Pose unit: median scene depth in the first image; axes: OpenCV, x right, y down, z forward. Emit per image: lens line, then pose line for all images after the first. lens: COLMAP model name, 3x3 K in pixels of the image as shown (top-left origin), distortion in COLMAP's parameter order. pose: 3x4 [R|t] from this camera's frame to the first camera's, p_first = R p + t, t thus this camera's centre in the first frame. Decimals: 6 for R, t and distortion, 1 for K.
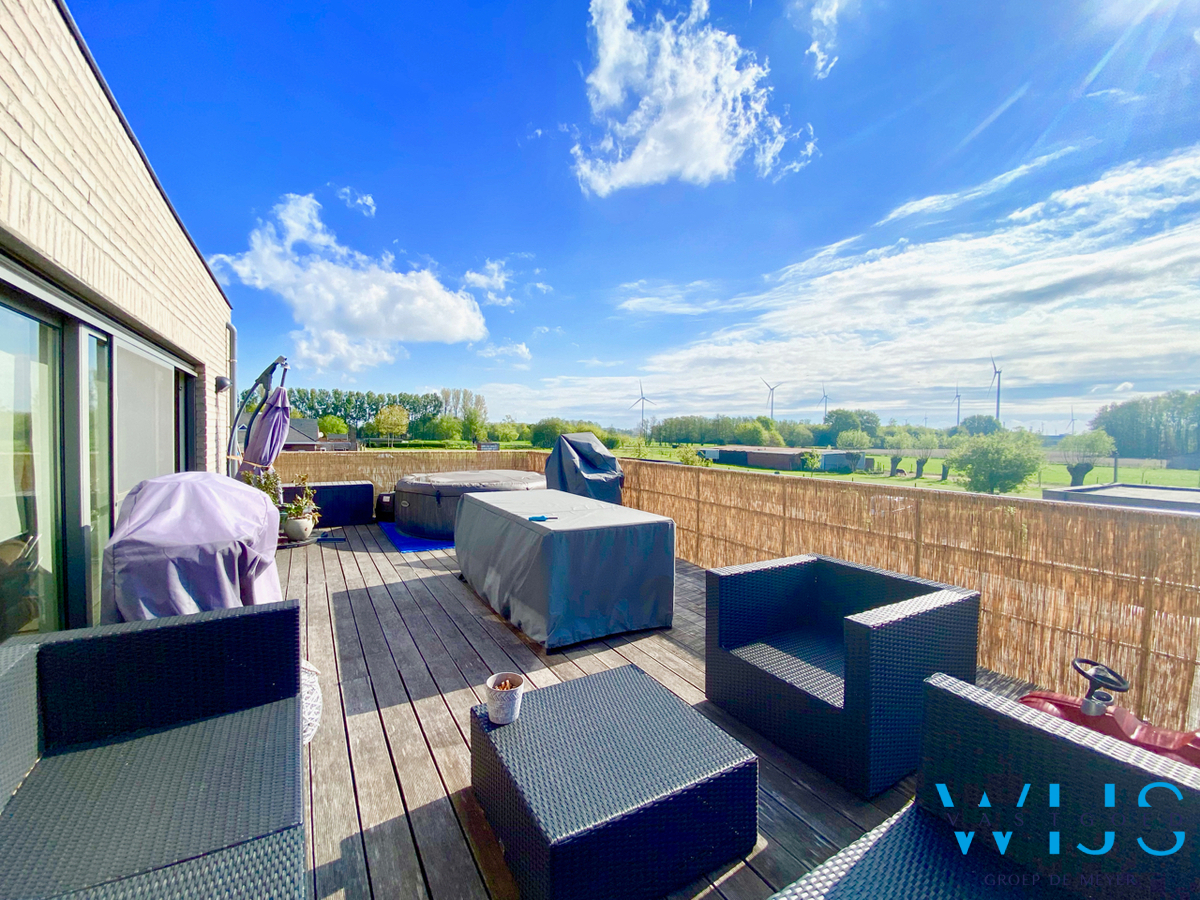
lens RADIAL K [[487.7, 0, 595.8], [0, 487.7, 443.3], [0, 0, 1]] dist [-0.014244, -0.000327]
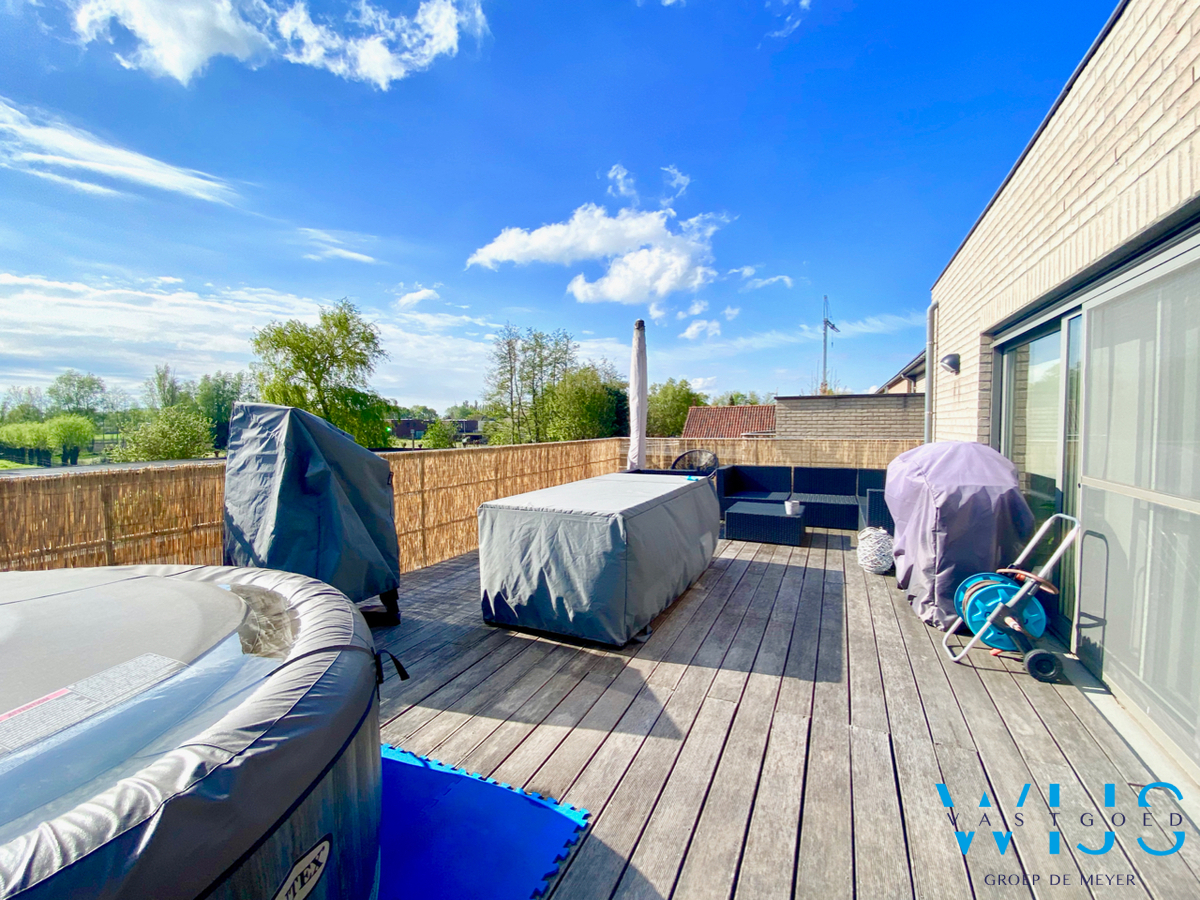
lens RADIAL K [[487.7, 0, 597.3], [0, 487.7, 450.4], [0, 0, 1]] dist [-0.014244, -0.000327]
pose [[-0.543205, -0.061365, 0.837355, -0.864019], [0.018603, 0.996201, 0.085074, -0.027486], [-0.839394, 0.061790, -0.540000, 1.559758]]
